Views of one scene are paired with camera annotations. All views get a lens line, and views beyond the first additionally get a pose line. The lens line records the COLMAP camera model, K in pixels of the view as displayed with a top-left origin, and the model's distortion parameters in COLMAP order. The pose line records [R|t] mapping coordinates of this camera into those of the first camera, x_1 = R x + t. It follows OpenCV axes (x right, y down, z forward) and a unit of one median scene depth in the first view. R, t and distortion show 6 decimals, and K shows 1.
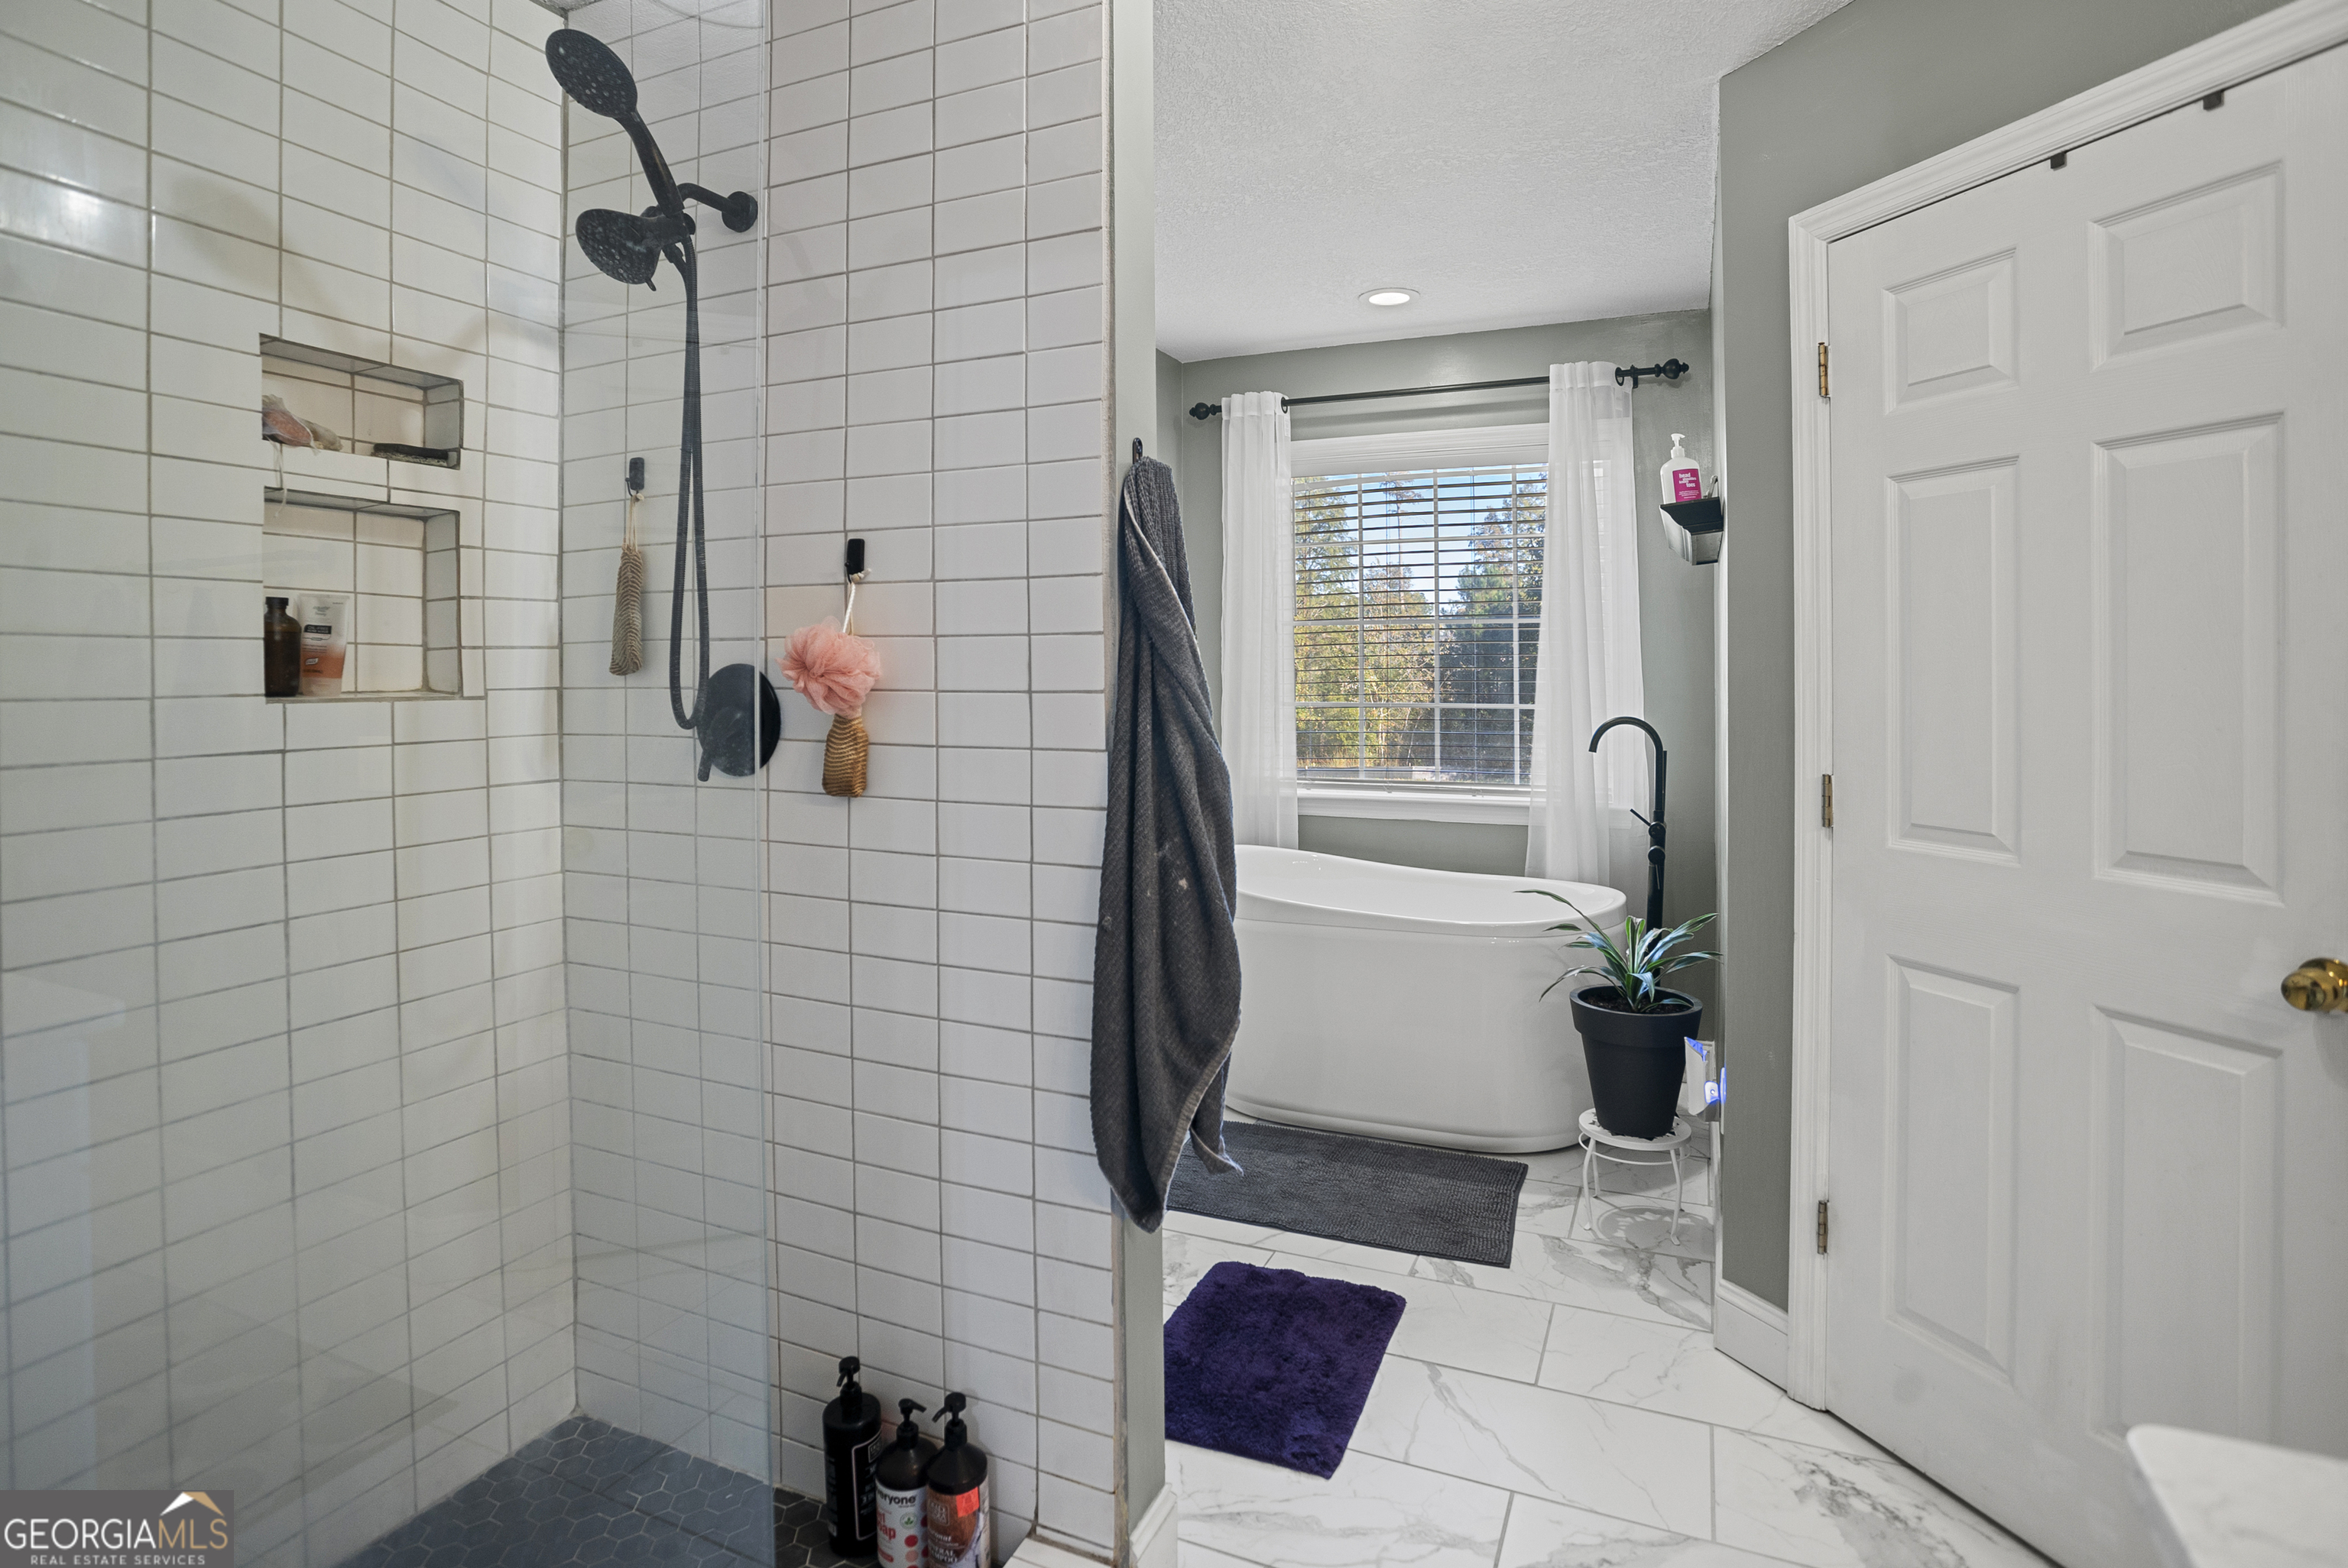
lens RADIAL K [[1223.6, 0, 1159.2], [0, 1223.6, 652.4], [0, 0, 1]] dist [-0.052439, 0.003771]
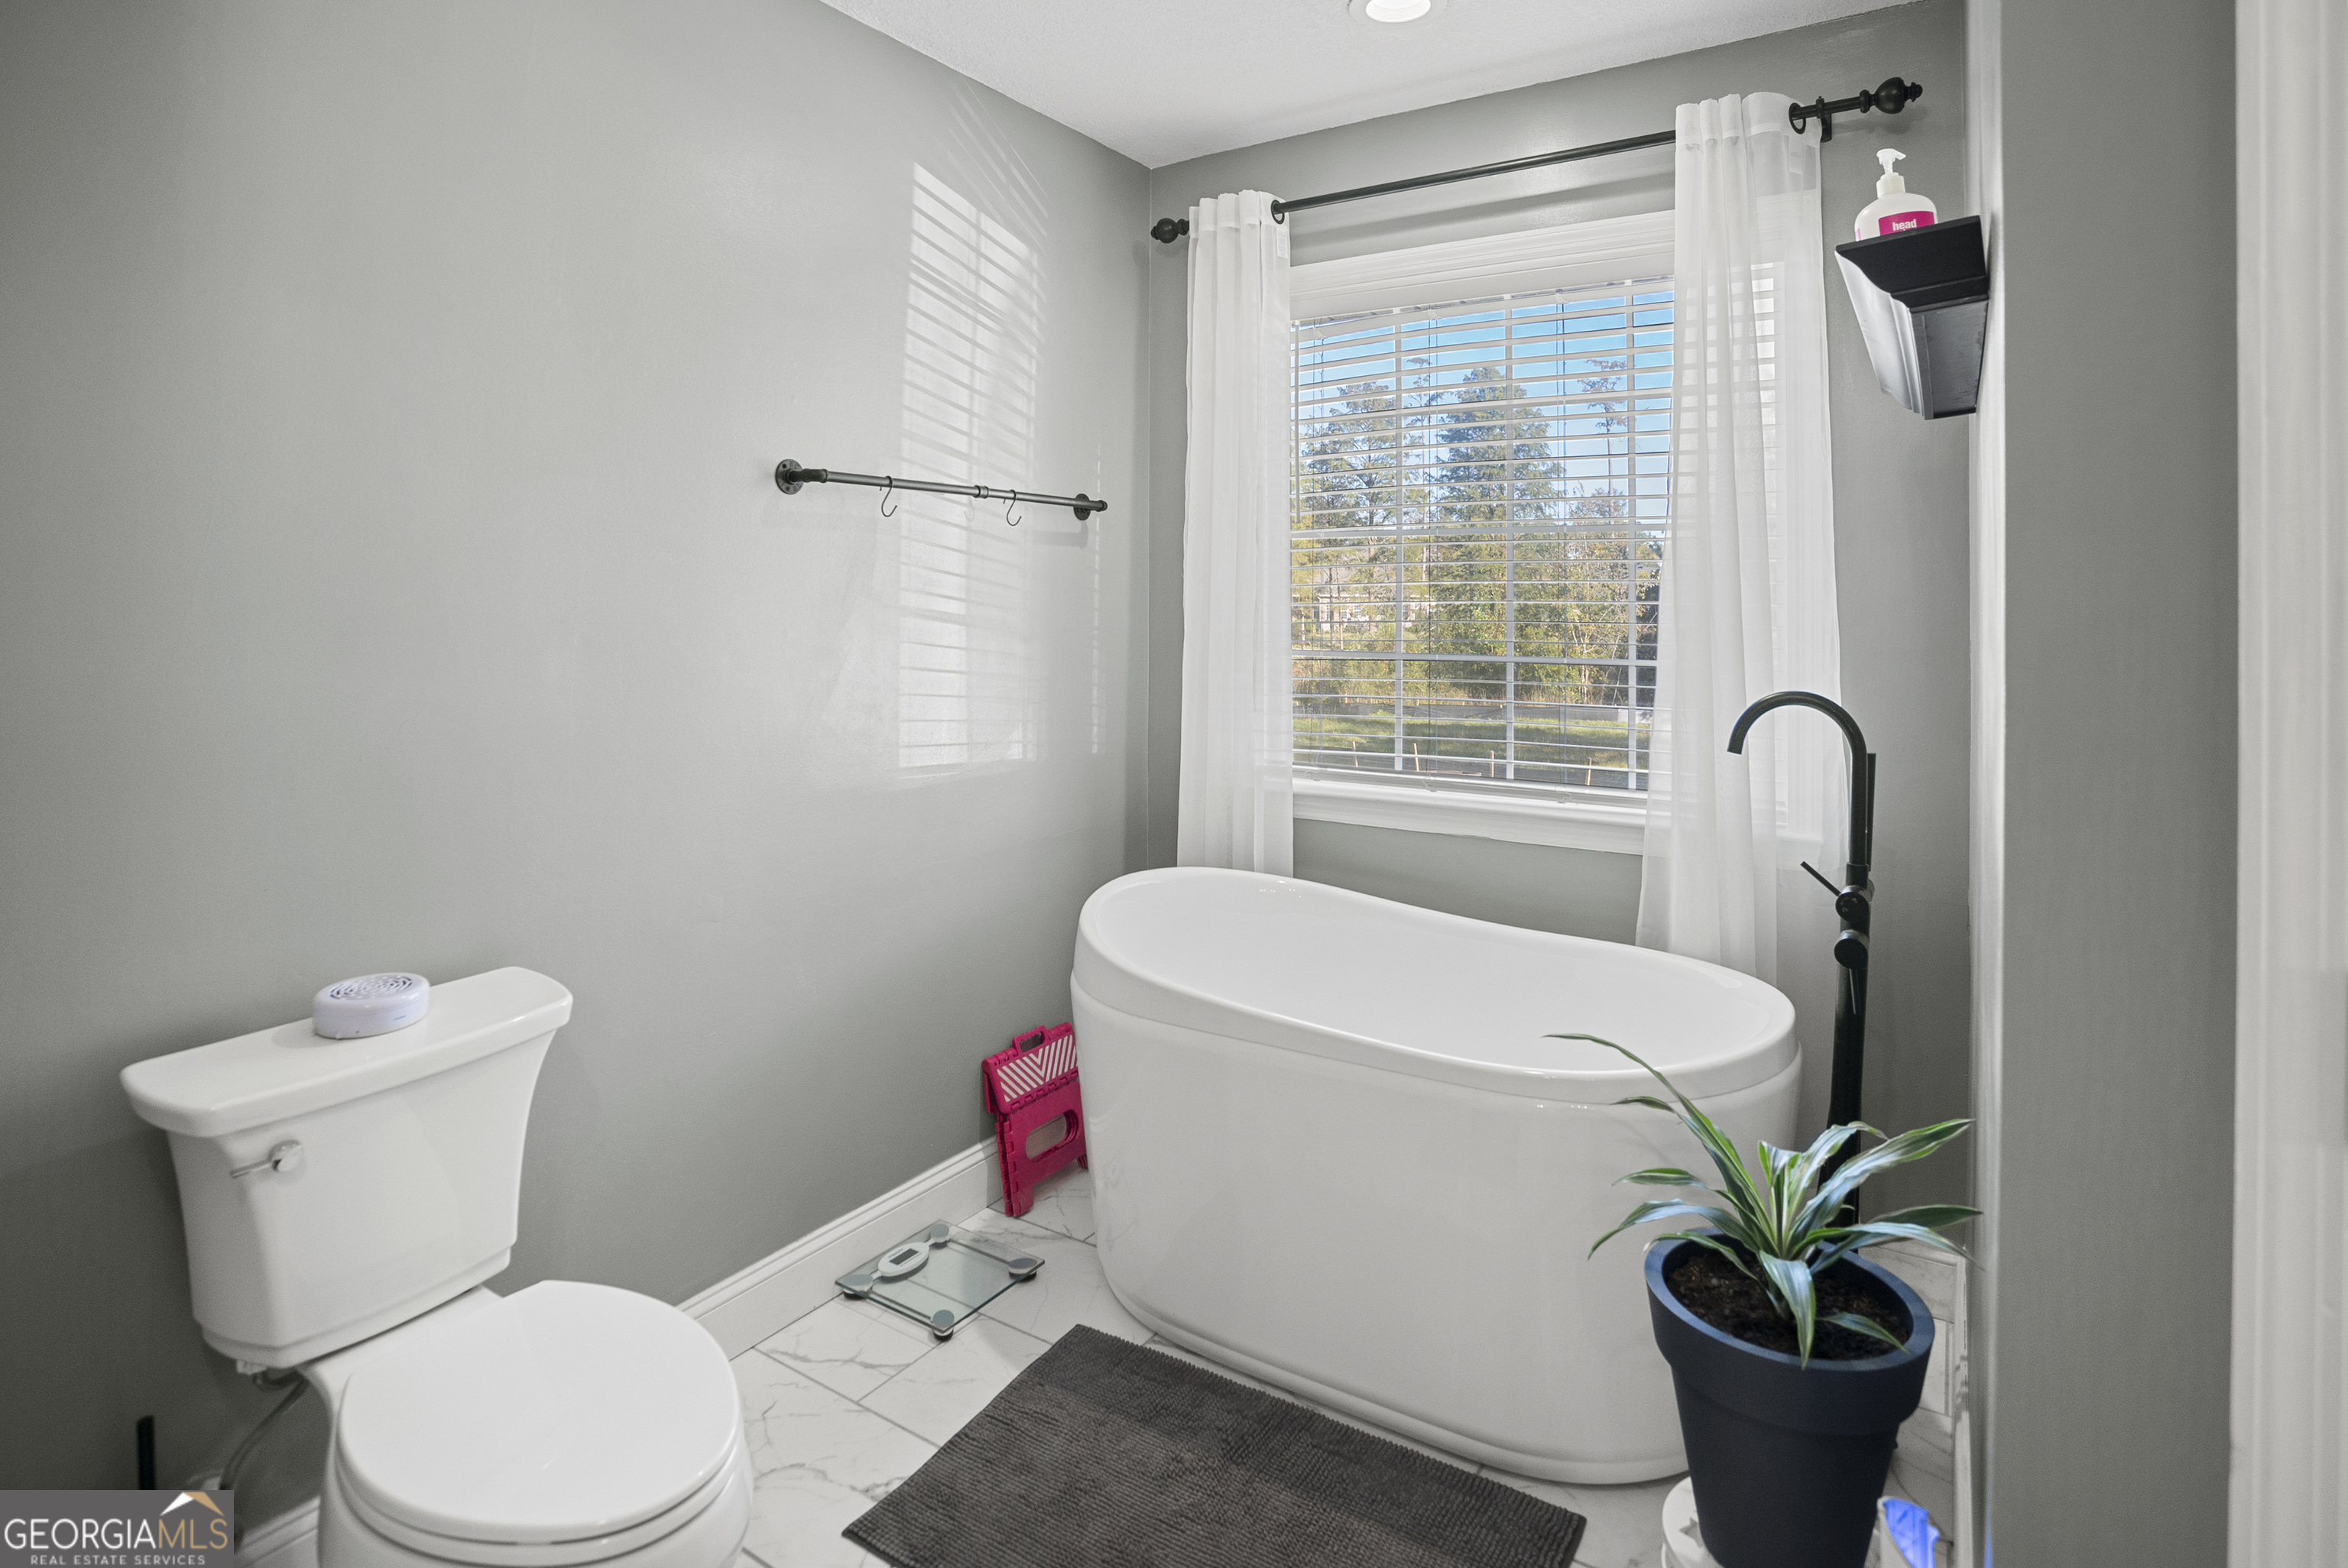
lens RADIAL K [[1203.0, 0, 1170.6], [0, 1203.0, 573.0], [0, 0, 1]] dist [-0.029970, 0.001995]
pose [[0.986577, 0.006115, -0.163181, 0.174015], [-0.007474, 0.999942, -0.007714, 0.003778], [0.163124, 0.008830, 0.986566, 0.377010]]
